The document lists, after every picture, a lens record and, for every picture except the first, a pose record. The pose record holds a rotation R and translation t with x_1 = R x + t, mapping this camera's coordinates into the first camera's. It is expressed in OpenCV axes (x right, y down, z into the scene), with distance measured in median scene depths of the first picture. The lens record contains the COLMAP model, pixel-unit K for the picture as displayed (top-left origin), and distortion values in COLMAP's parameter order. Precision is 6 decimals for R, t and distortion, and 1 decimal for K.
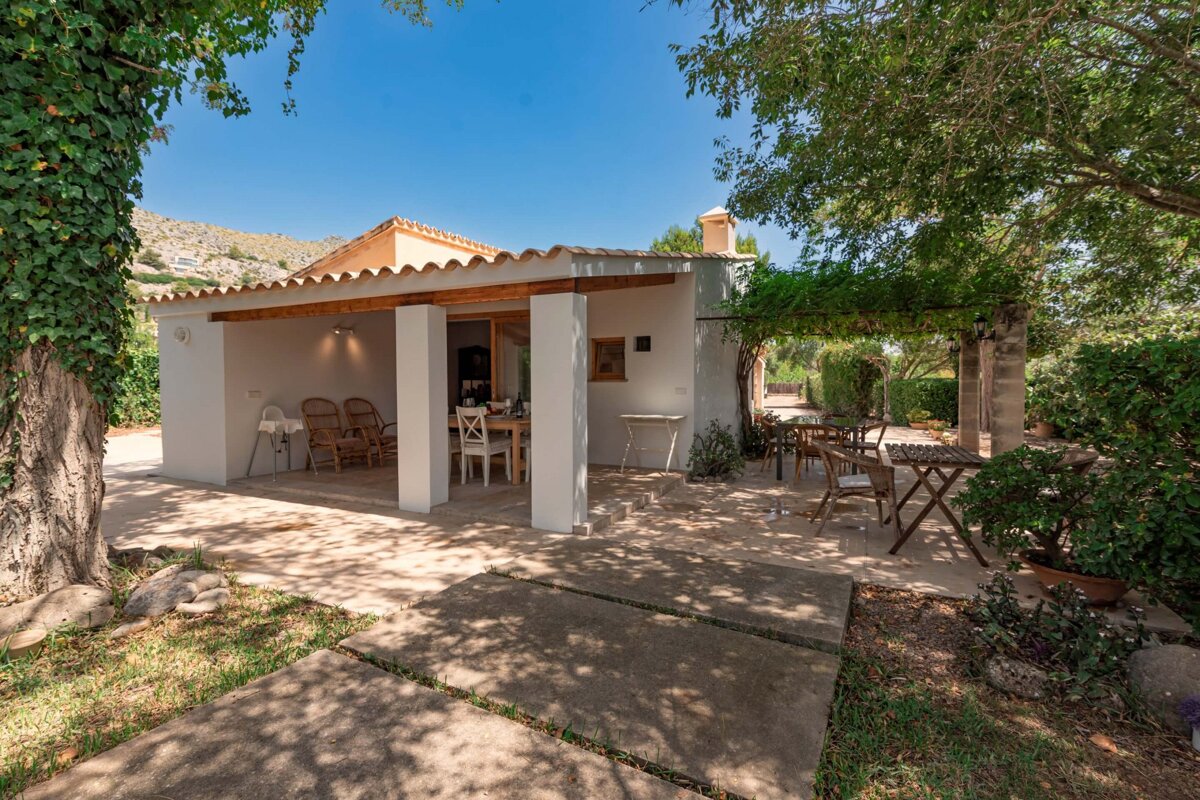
lens RADIAL K [[550.4, 0, 597.6], [0, 550.4, 389.9], [0, 0, 1]] dist [0.000016, -0.000015]
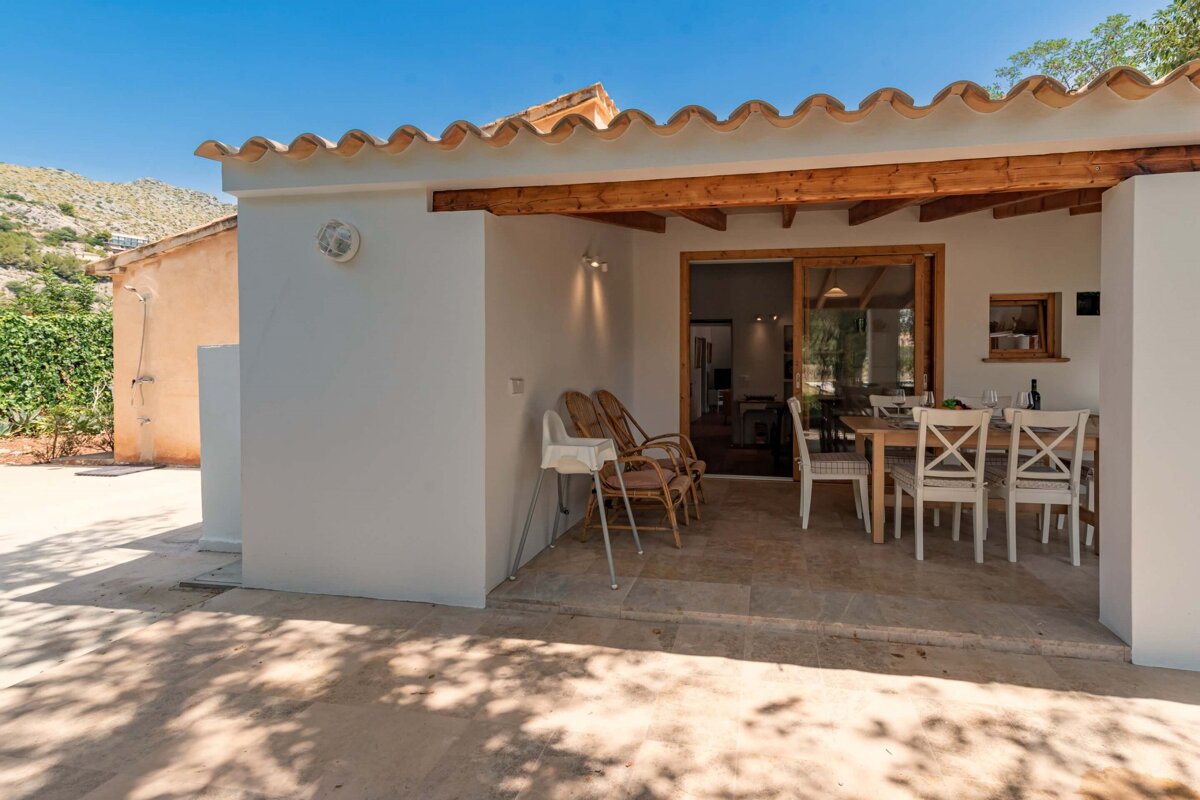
lens RADIAL K [[572.1, 0, 635.8], [0, 572.1, 369.5], [0, 0, 1]] dist [0.023644, -0.000430]
pose [[0.966247, 0.005609, 0.257558, -0.642964], [-0.003040, 0.999942, -0.010369, -0.000360], [-0.257601, 0.009236, 0.966207, 0.521389]]
